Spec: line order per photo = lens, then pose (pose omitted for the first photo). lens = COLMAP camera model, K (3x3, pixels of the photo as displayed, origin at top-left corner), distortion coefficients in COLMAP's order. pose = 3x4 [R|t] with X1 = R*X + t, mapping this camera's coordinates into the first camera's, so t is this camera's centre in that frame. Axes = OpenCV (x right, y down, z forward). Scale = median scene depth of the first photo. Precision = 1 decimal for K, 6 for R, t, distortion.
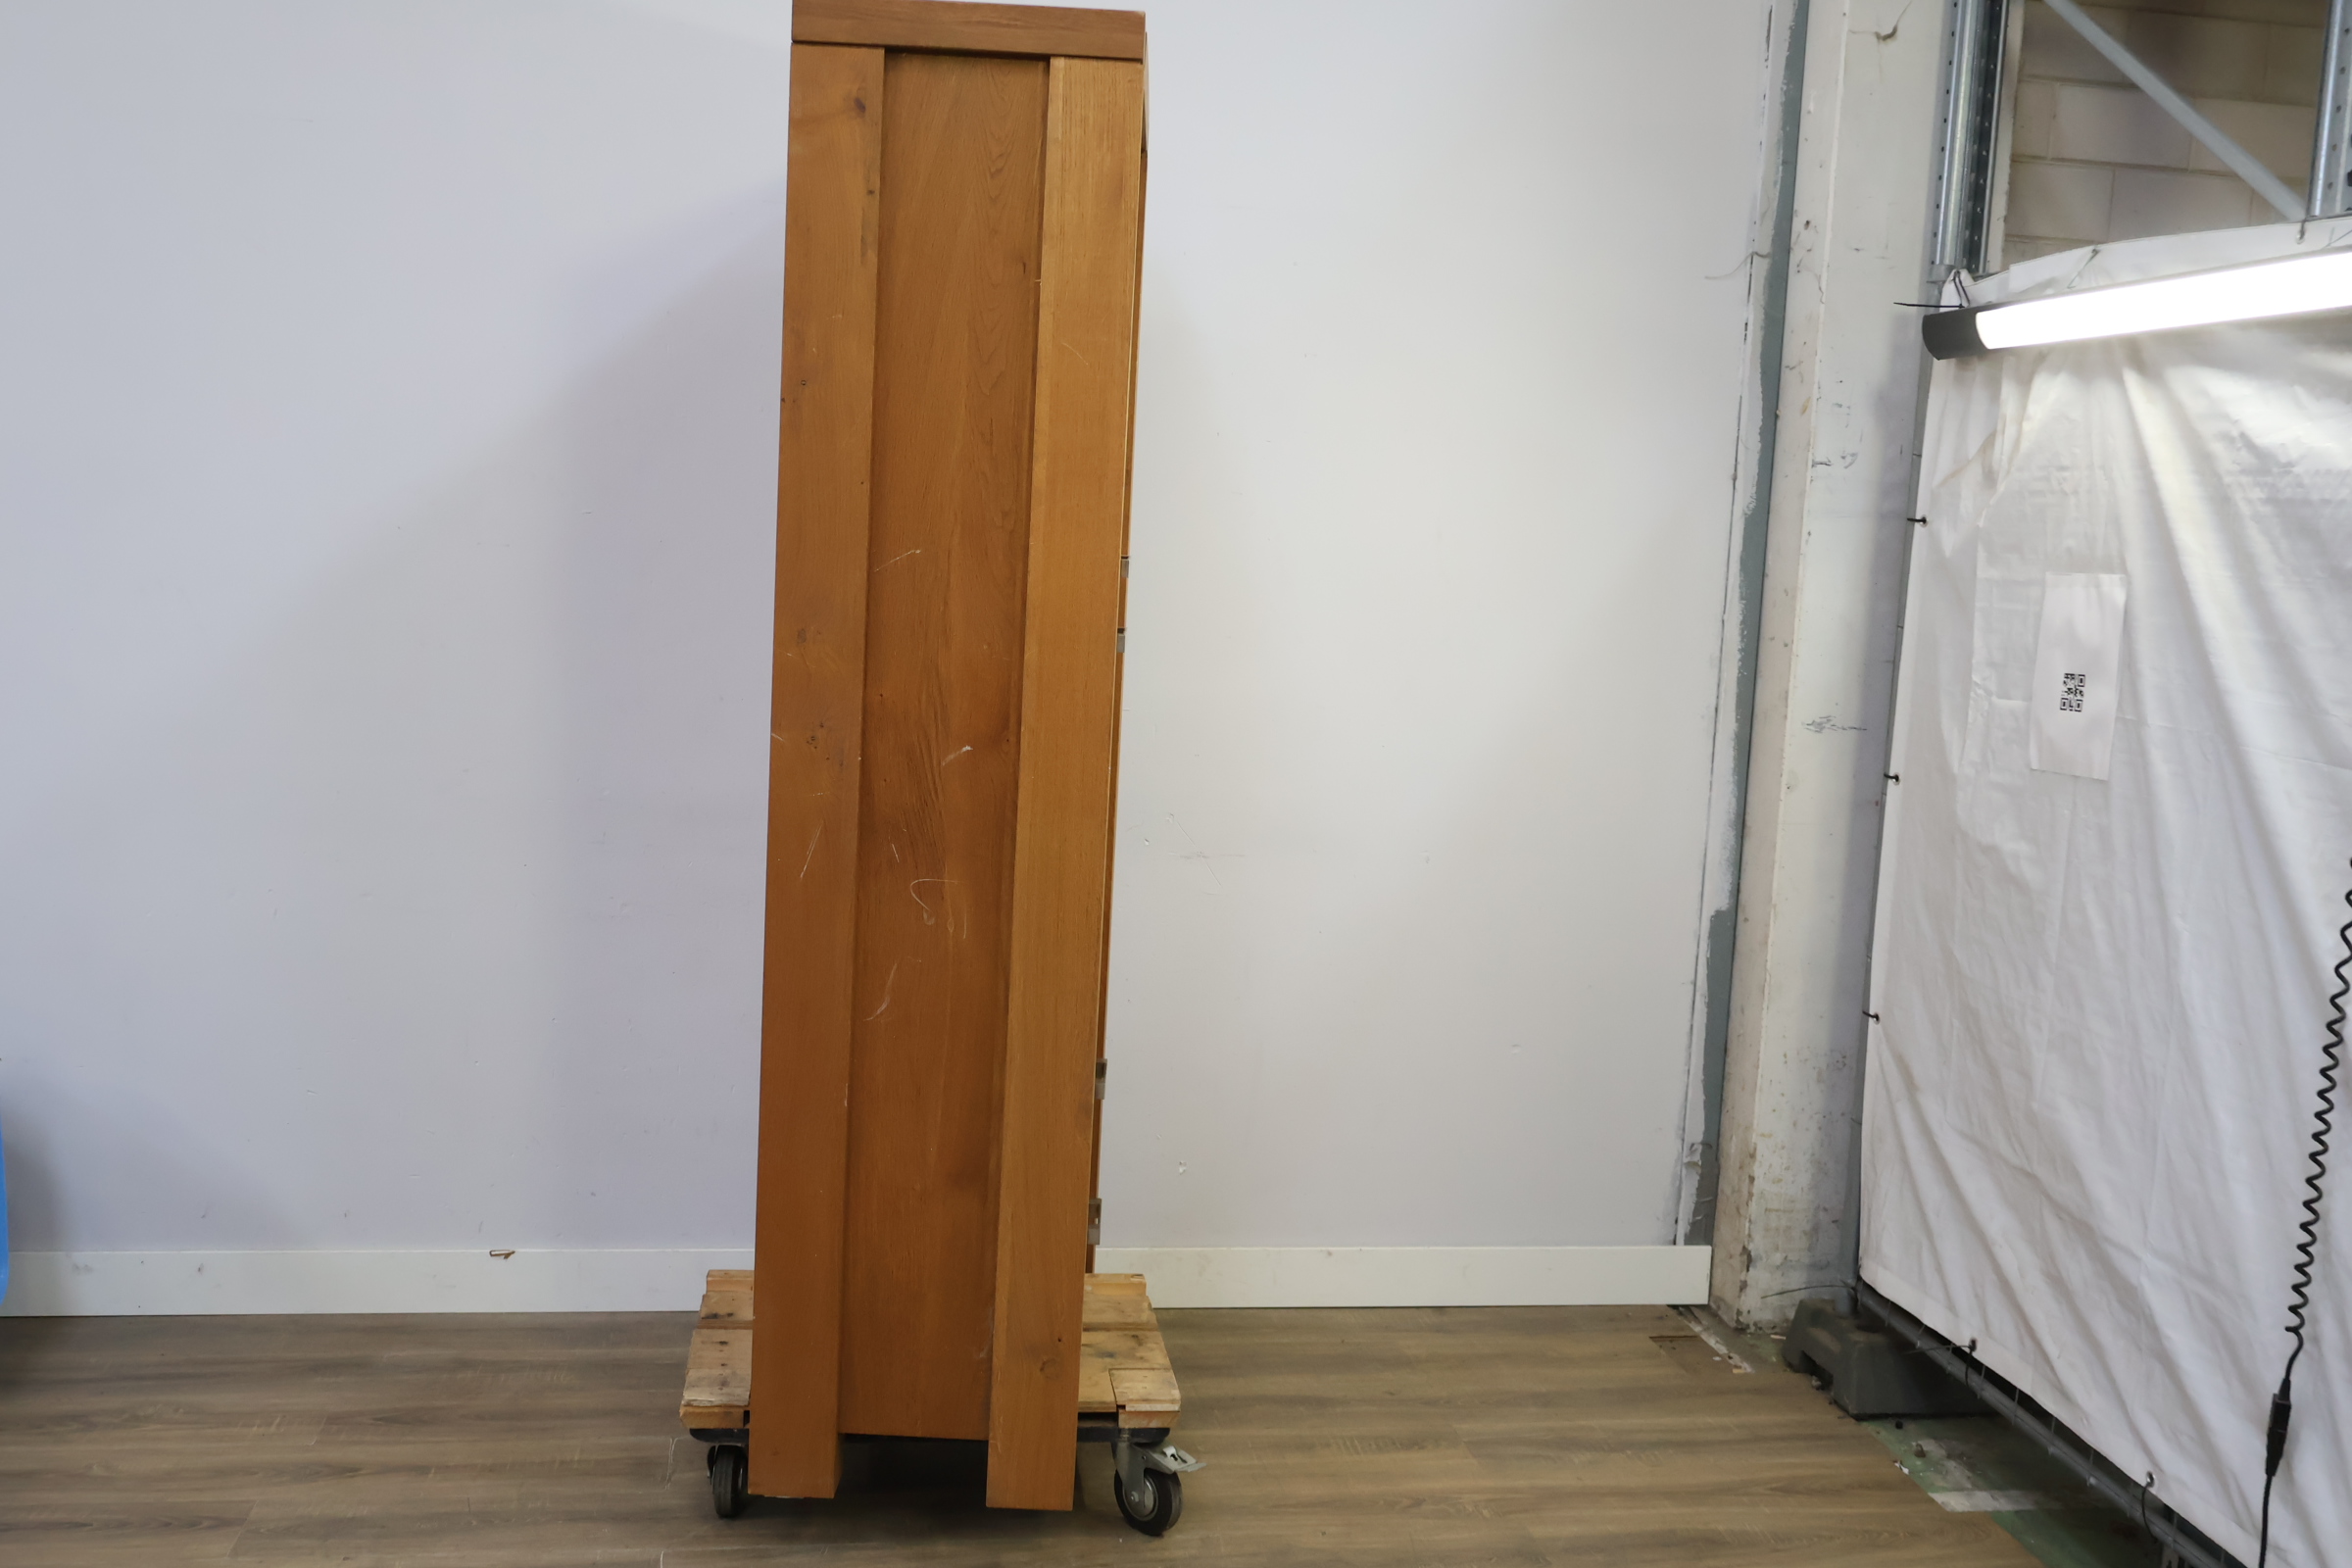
lens RADIAL K [[2331.1, 0, 1179.6], [0, 2331.1, 793.2], [0, 0, 1]] dist [0.006617, 0.006760]
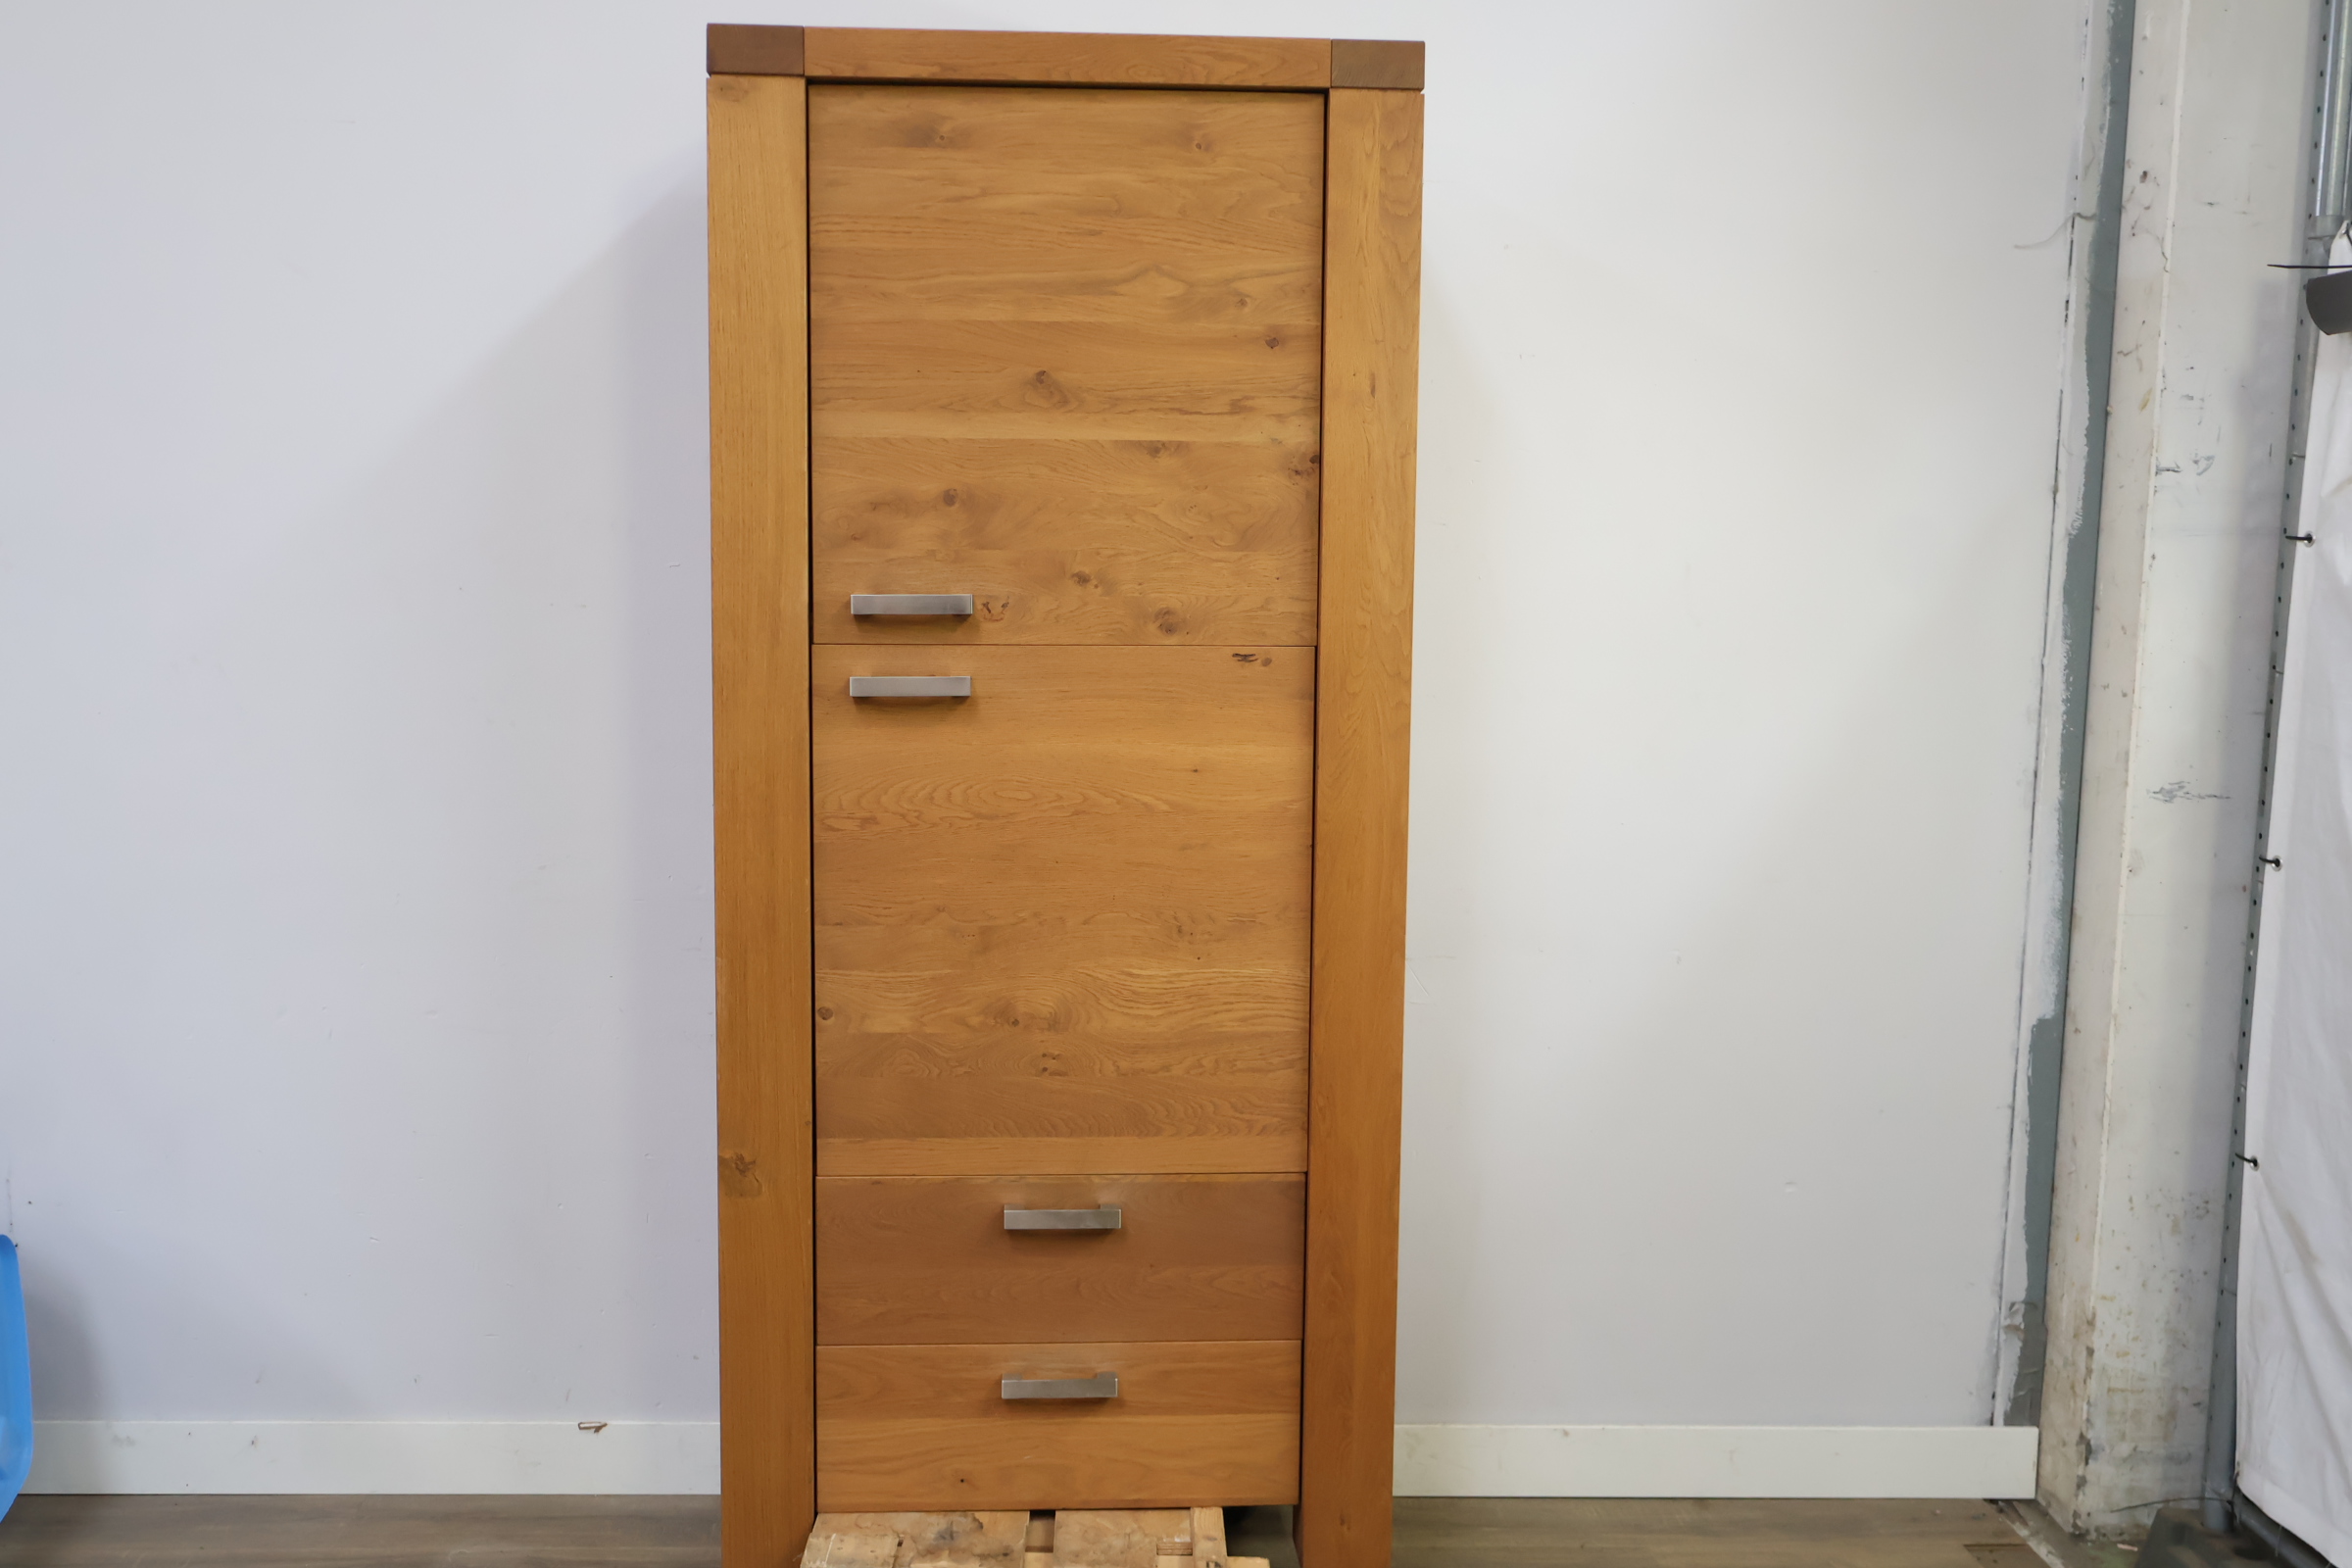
lens RADIAL K [[2326.0, 0, 1181.4], [0, 2326.0, 789.5], [0, 0, 1]] dist [0.006155, 0.000584]
pose [[0.994192, -0.012206, -0.106931, 0.021174], [0.010814, 0.999849, -0.013580, -0.024242], [0.107081, 0.012345, 0.994174, 0.168673]]
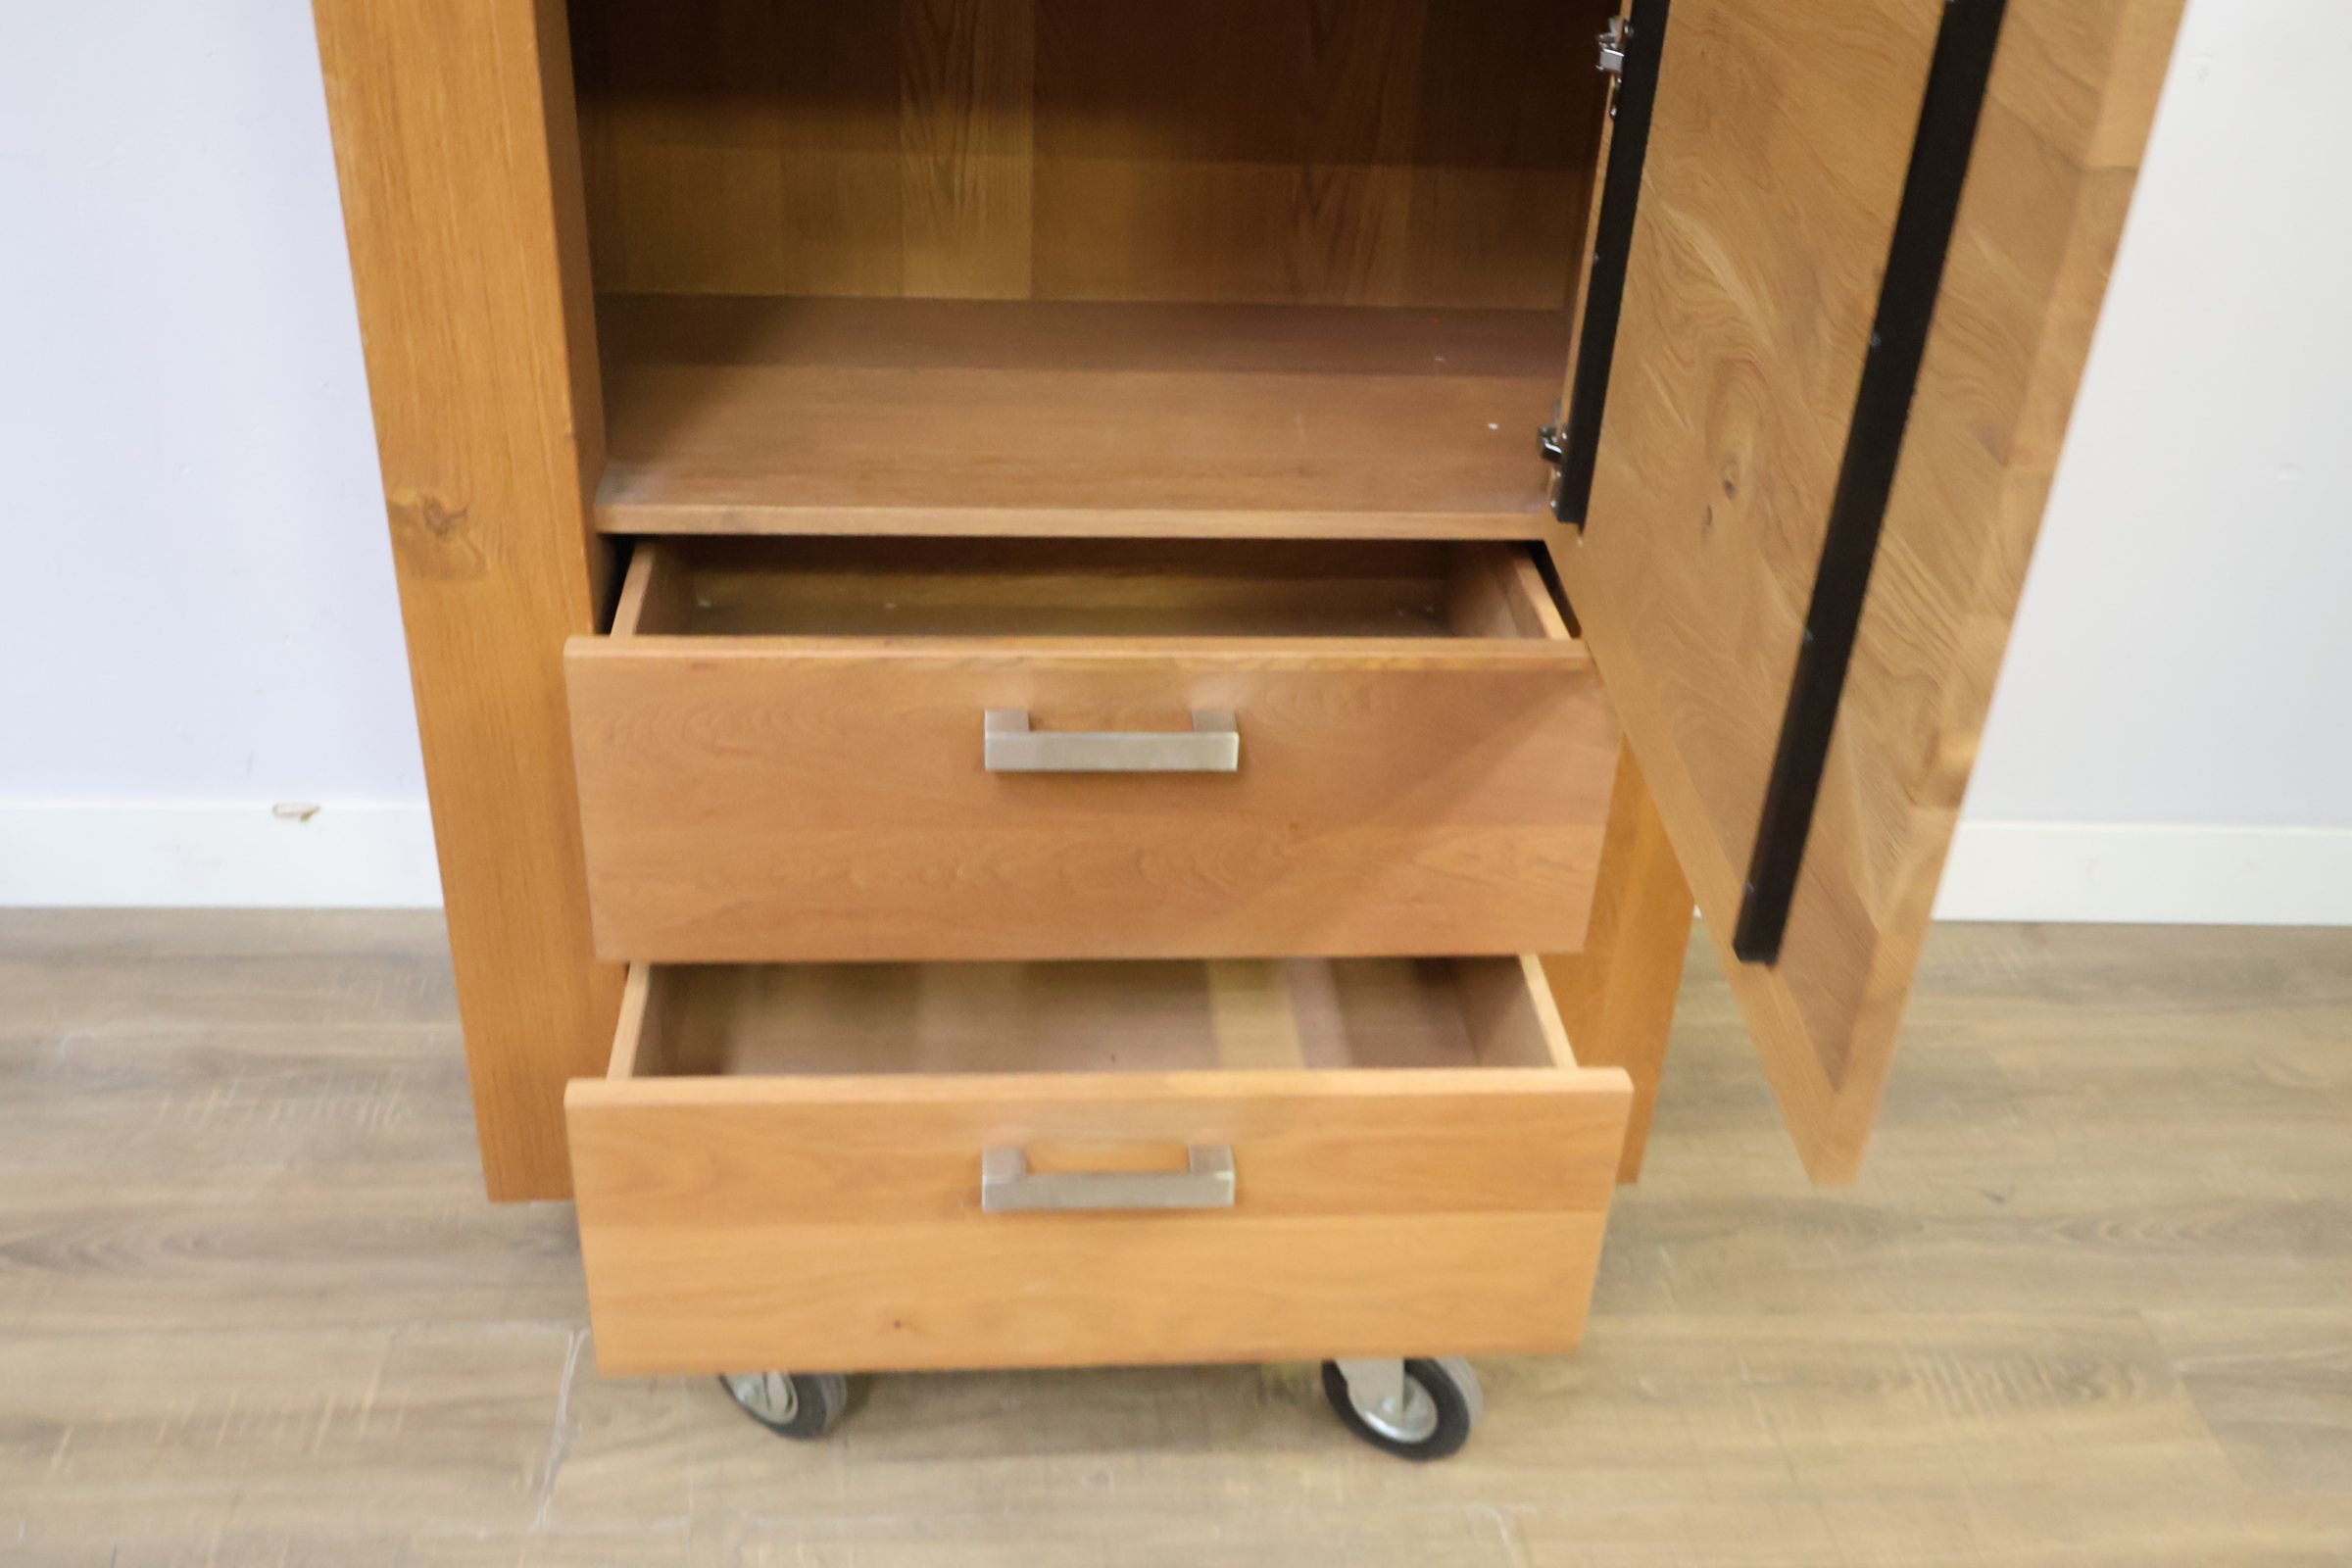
lens RADIAL K [[2223.1, 0, 1167.7], [0, 2223.1, 779.3], [0, 0, 1]] dist [-0.007373, -0.006671]
pose [[0.996320, 0.053366, -0.067078, -0.061248], [-0.020330, 0.907342, 0.419901, -0.025335], [0.083271, -0.416992, 0.905088, 0.575316]]
